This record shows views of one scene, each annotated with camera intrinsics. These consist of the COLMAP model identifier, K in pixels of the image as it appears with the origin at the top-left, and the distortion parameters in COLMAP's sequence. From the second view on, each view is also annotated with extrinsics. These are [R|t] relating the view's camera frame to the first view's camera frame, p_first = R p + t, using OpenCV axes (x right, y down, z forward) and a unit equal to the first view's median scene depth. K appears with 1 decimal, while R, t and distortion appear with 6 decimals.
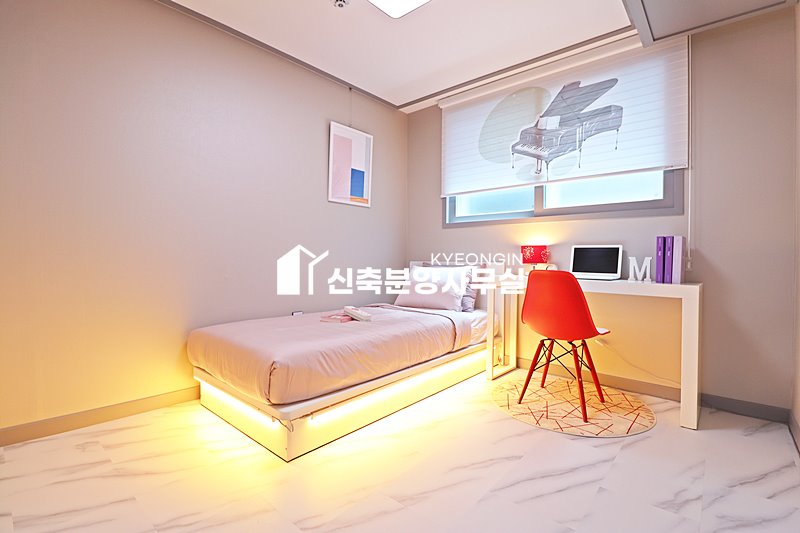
lens RADIAL K [[371.9, 0, 399.2], [0, 371.9, 269.0], [0, 0, 1]] dist [-0.018240, -0.001944]
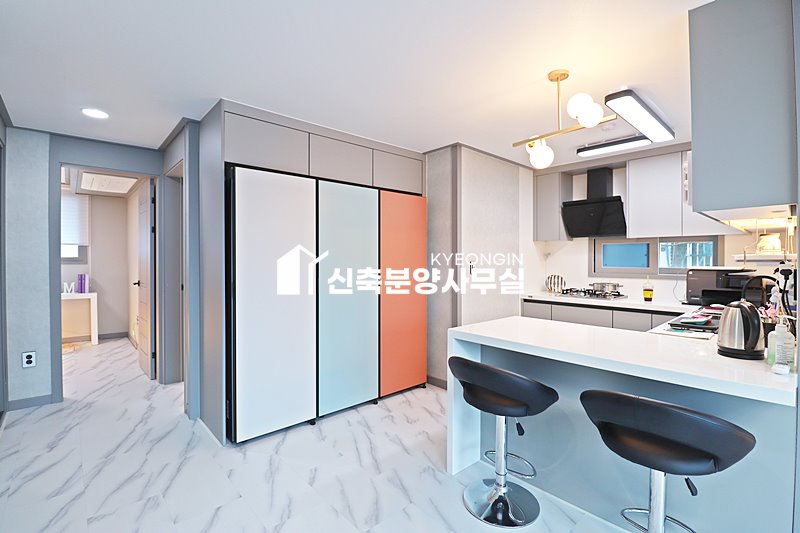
lens RADIAL K [[371.9, 0, 400.0], [0, 371.9, 263.6], [0, 0, 1]] dist [-0.018240, -0.001944]
pose [[0.121191, -0.023724, 0.992346, -1.450636], [0.024833, 0.999474, 0.020862, -0.156876], [-0.992319, 0.022114, 0.121717, -1.418234]]
